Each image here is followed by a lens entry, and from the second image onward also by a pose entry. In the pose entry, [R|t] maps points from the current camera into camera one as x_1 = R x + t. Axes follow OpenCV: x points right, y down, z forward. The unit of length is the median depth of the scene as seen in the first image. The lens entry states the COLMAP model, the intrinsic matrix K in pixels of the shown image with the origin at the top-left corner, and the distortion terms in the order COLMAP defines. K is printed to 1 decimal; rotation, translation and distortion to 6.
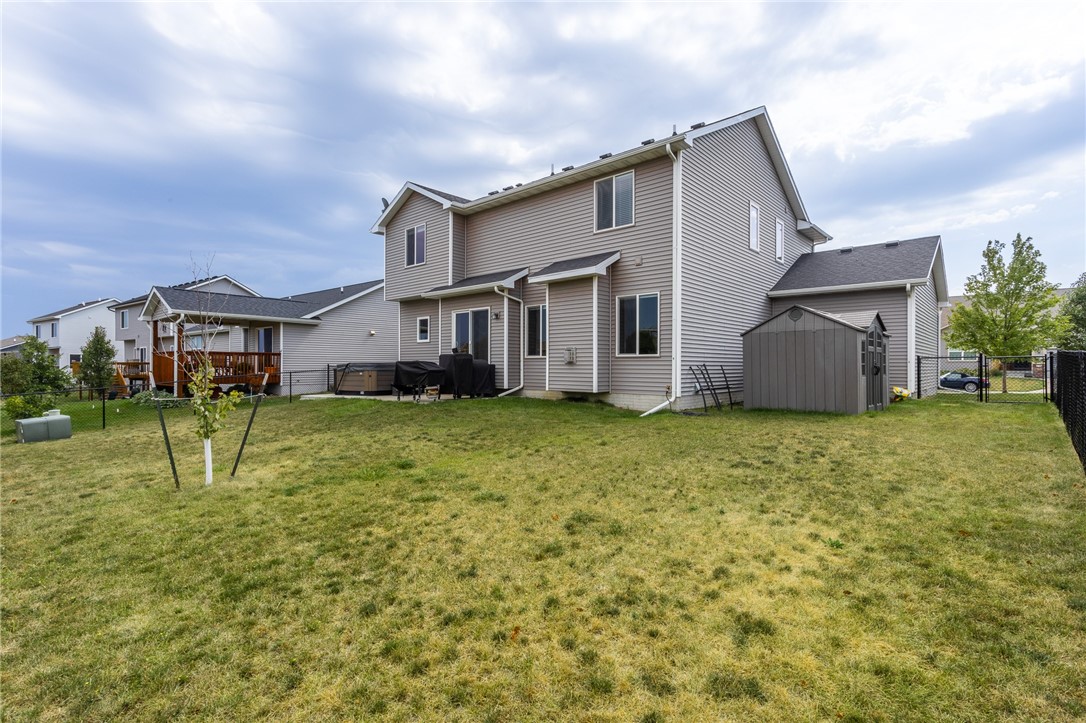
lens RADIAL K [[523.2, 0, 543.7], [0, 523.2, 361.7], [0, 0, 1]] dist [0.006743, 0.001045]
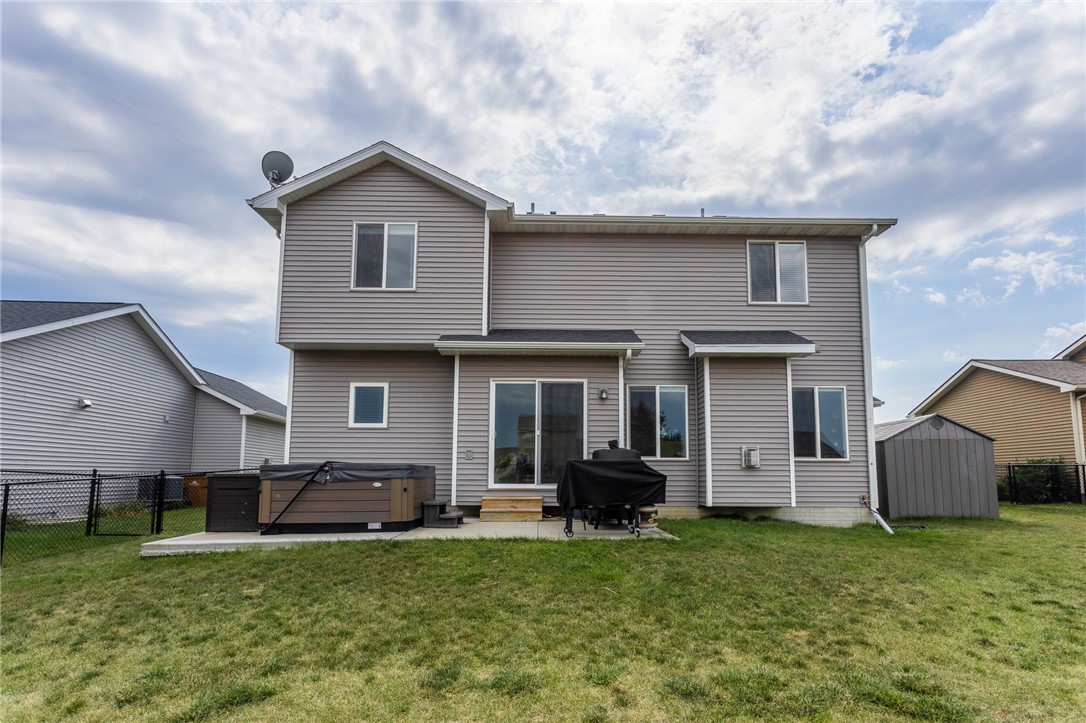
lens RADIAL K [[523.2, 0, 530.4], [0, 523.2, 427.7], [0, 0, 1]] dist [0.006743, 0.001045]
pose [[0.730679, 0.065002, 0.679620, -0.585365], [-0.009890, 0.996361, -0.084662, 0.010310], [-0.682650, 0.055139, 0.728662, 0.574552]]
